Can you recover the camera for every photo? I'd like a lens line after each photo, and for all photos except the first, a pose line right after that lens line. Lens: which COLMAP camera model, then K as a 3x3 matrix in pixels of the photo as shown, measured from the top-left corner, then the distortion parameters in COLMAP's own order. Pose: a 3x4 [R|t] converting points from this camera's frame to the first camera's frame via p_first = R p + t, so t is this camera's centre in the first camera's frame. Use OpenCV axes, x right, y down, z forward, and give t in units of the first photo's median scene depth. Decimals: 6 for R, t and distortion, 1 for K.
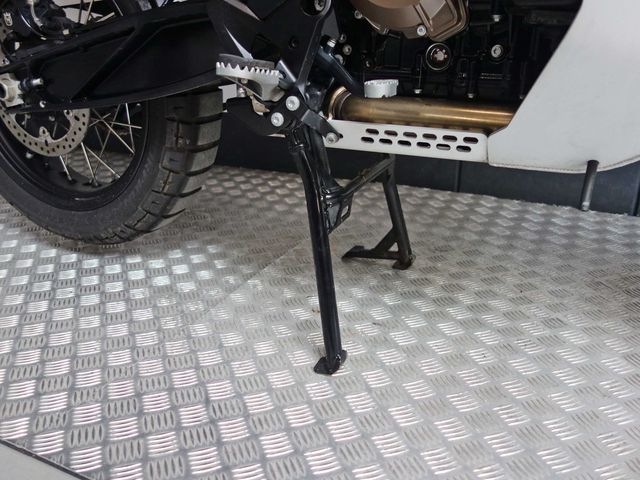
lens RADIAL K [[559.1, 0, 321.2], [0, 559.1, 240.5], [0, 0, 1]] dist [0.003924, -0.008569]
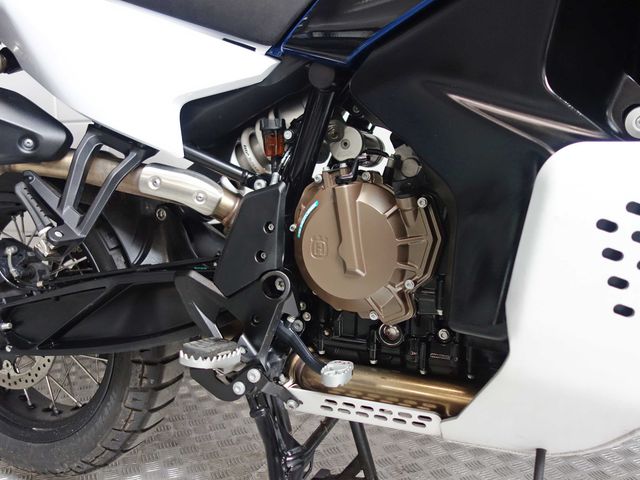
lens RADIAL K [[559.1, 0, 321.5], [0, 559.1, 241.5], [0, 0, 1]] dist [0.003924, -0.008569]
pose [[0.998800, -0.001040, 0.048956, 0.018690], [0.012918, 0.969955, -0.242943, -0.183627], [-0.047233, 0.243283, 0.968805, -0.057185]]
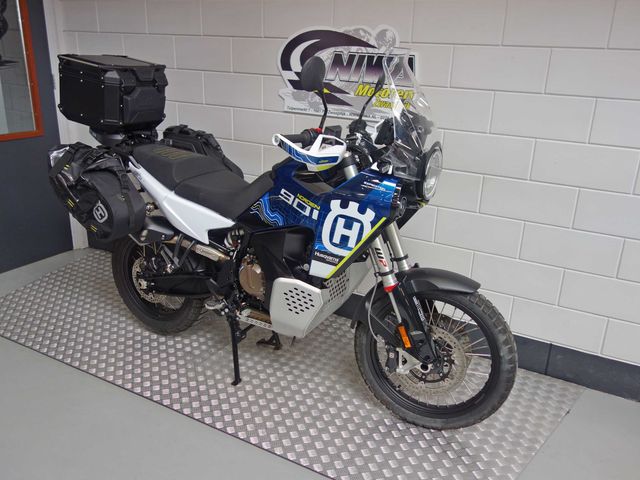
lens RADIAL K [[559.1, 0, 322.9], [0, 559.1, 239.6], [0, 0, 1]] dist [0.003924, -0.008569]
pose [[0.997417, 0.056235, -0.044680, 0.570839], [-0.058404, 0.997099, -0.048808, -0.448436], [0.041806, 0.051292, 0.997808, -2.122701]]
